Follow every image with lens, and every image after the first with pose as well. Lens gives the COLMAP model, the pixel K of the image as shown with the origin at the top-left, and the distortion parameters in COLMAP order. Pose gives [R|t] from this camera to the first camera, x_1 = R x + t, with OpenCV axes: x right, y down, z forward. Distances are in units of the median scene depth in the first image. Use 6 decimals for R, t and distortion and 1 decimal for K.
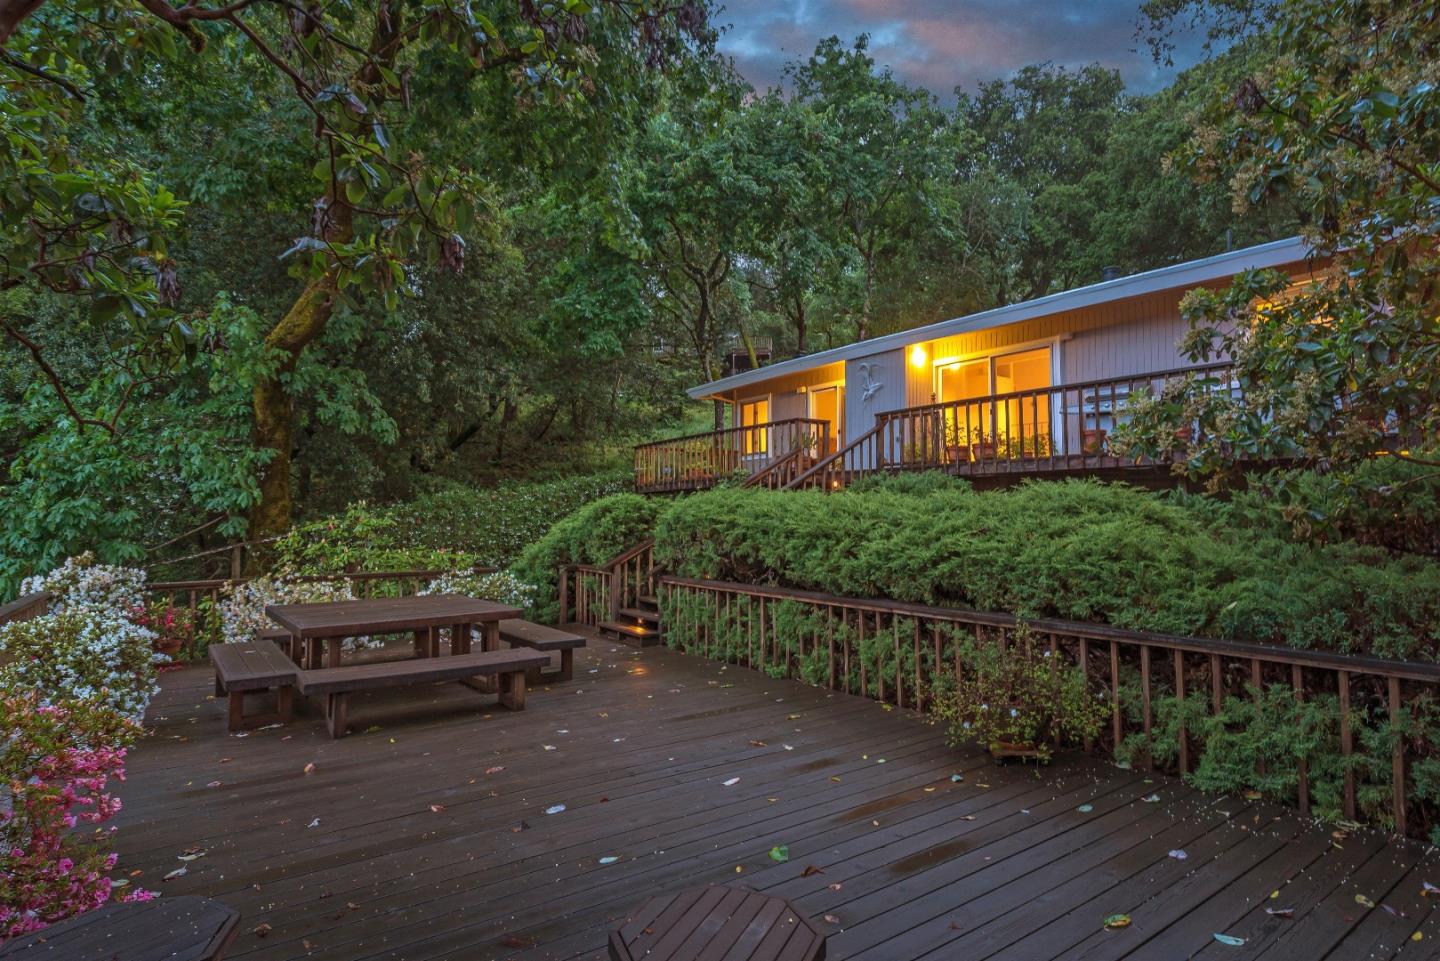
lens RADIAL K [[792.2, 0, 720.0], [0, 792.2, 480.5], [0, 0, 1]] dist [-0.002277, -0.000952]
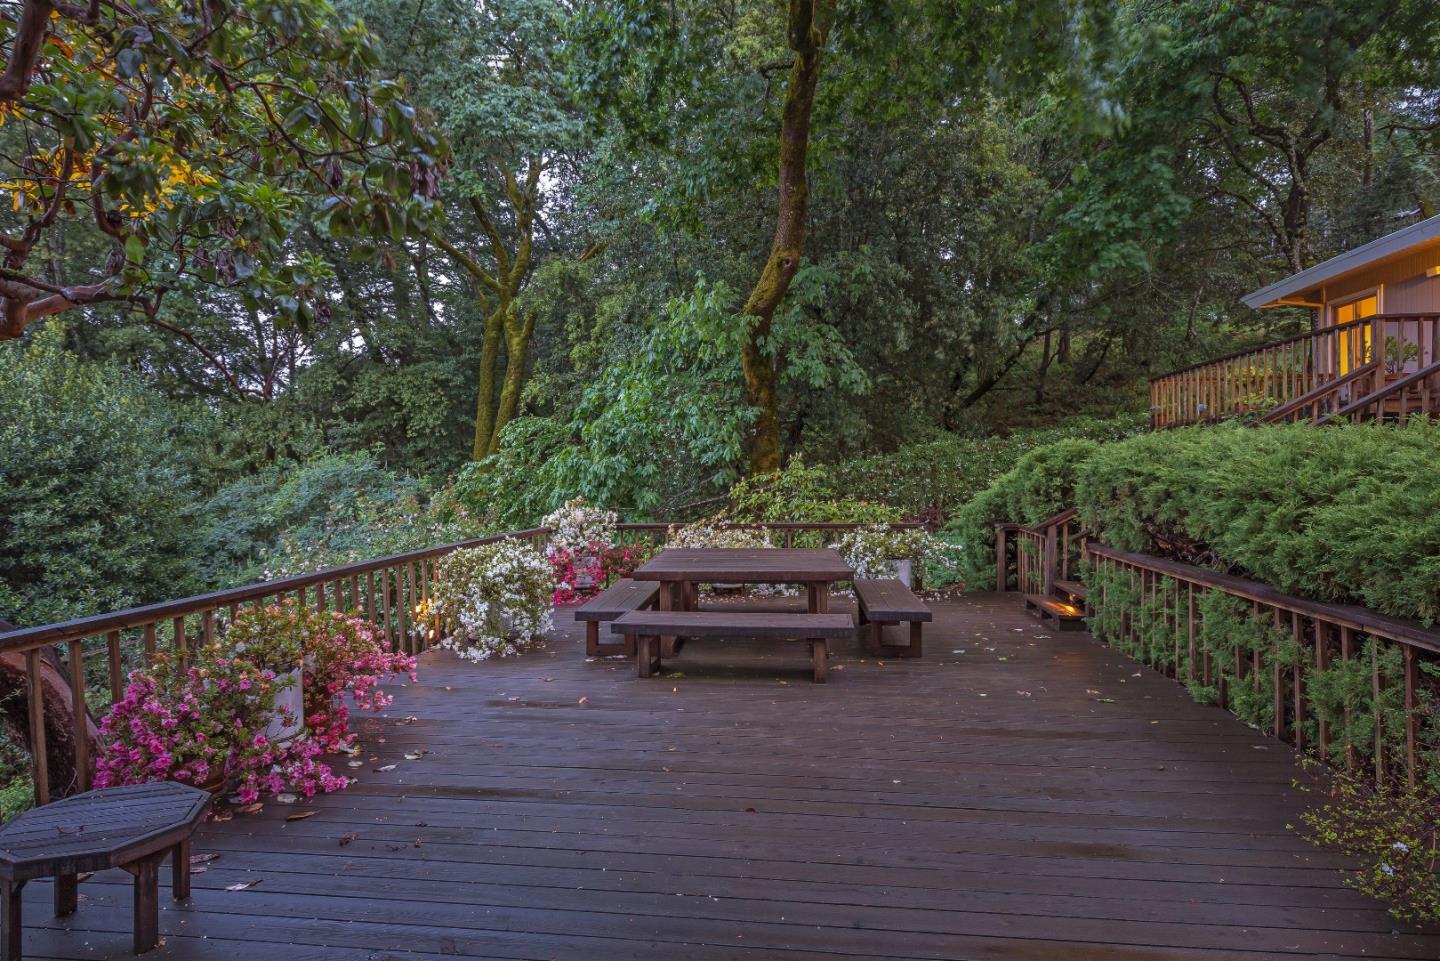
lens RADIAL K [[792.2, 0, 720.0], [0, 792.2, 480.5], [0, 0, 1]] dist [-0.002277, -0.000952]
pose [[0.733430, 0.006922, -0.679730, 0.190811], [0.033914, 0.998330, 0.046759, 0.010851], [0.678919, -0.057347, 0.731970, 0.194928]]
